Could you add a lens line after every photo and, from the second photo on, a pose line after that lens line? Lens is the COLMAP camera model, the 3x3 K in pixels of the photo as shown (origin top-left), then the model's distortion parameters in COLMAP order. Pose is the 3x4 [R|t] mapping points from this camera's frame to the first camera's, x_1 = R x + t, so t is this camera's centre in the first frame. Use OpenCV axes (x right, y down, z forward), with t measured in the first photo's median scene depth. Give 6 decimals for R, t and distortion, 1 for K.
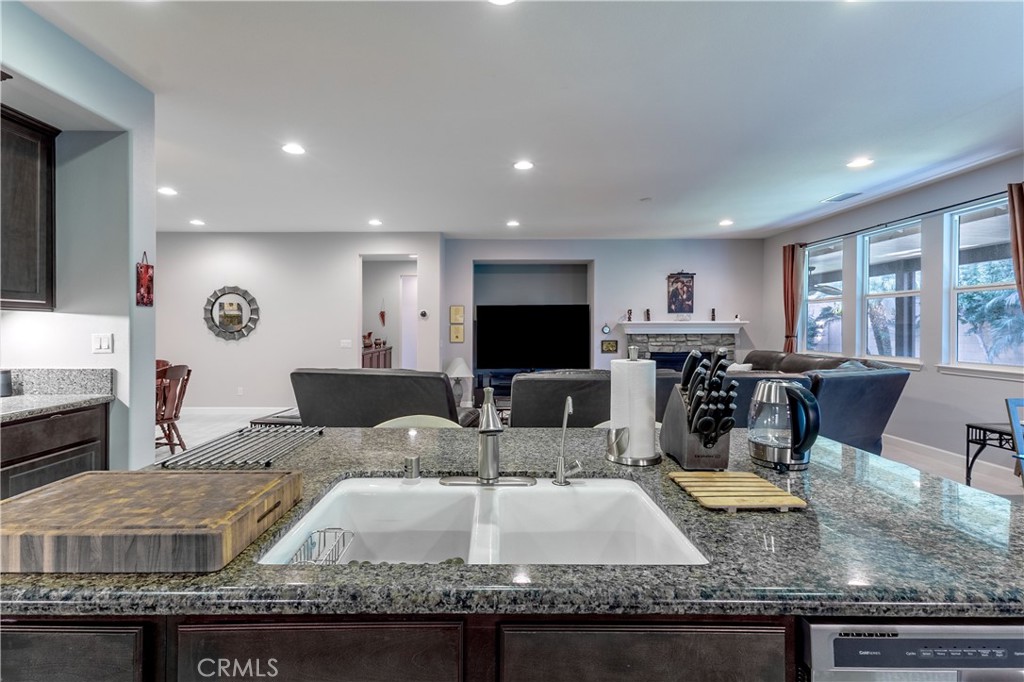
lens RADIAL K [[484.0, 0, 512.0], [0, 484.0, 341.0], [0, 0, 1]] dist [-0.001077, -0.000007]
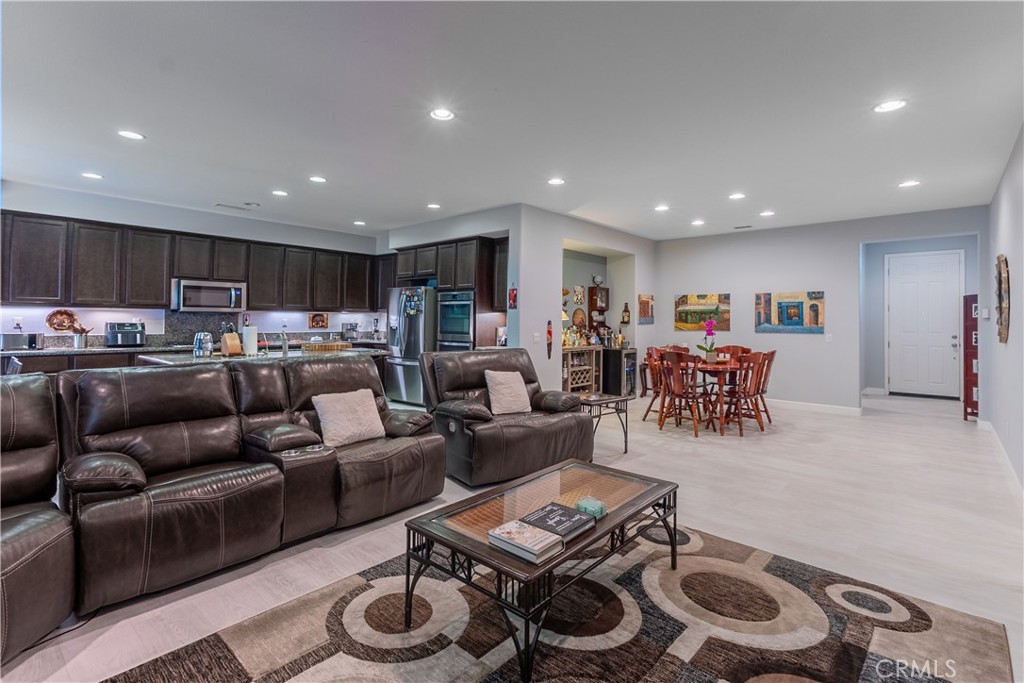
lens RADIAL K [[487.0, 0, 514.3], [0, 487.0, 312.5], [0, 0, 1]] dist [0.005309, 0.000454]
pose [[-0.646970, -0.014497, -0.762378, 0.289340], [-0.029439, 0.999549, 0.005977, -0.024484], [0.761947, 0.026311, -0.647105, 0.826228]]
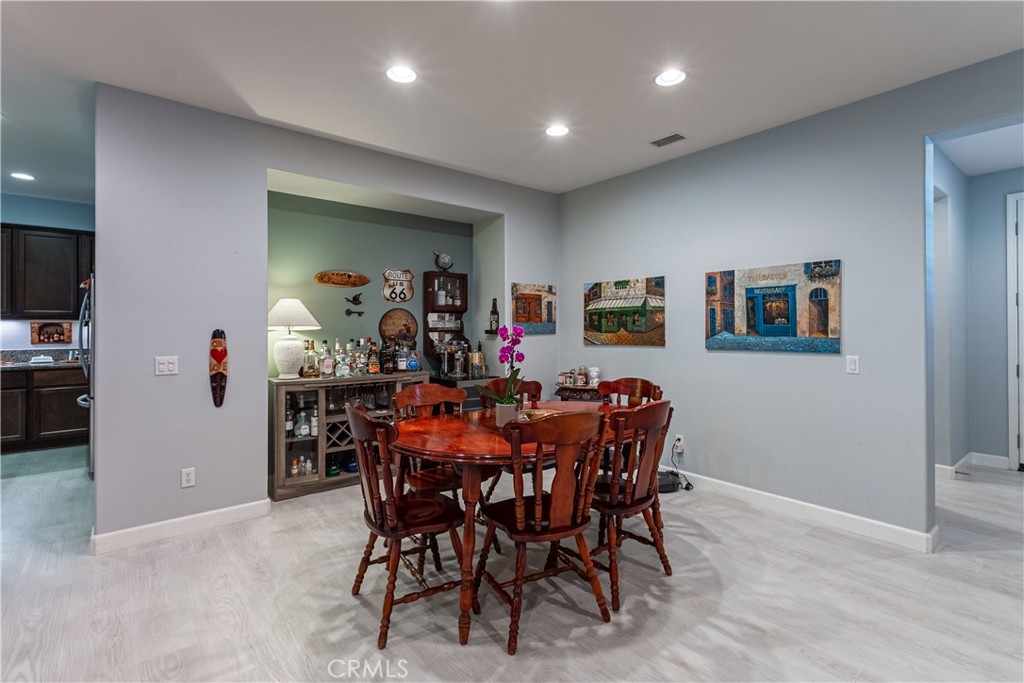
lens RADIAL K [[477.1, 0, 509.5], [0, 477.1, 326.8], [0, 0, 1]] dist [0.012528, 0.000666]
pose [[-0.767769, 0.001723, -0.640725, -0.272288], [-0.015998, 0.999633, 0.021858, -0.023444], [0.640527, 0.027032, -0.767459, 0.809943]]
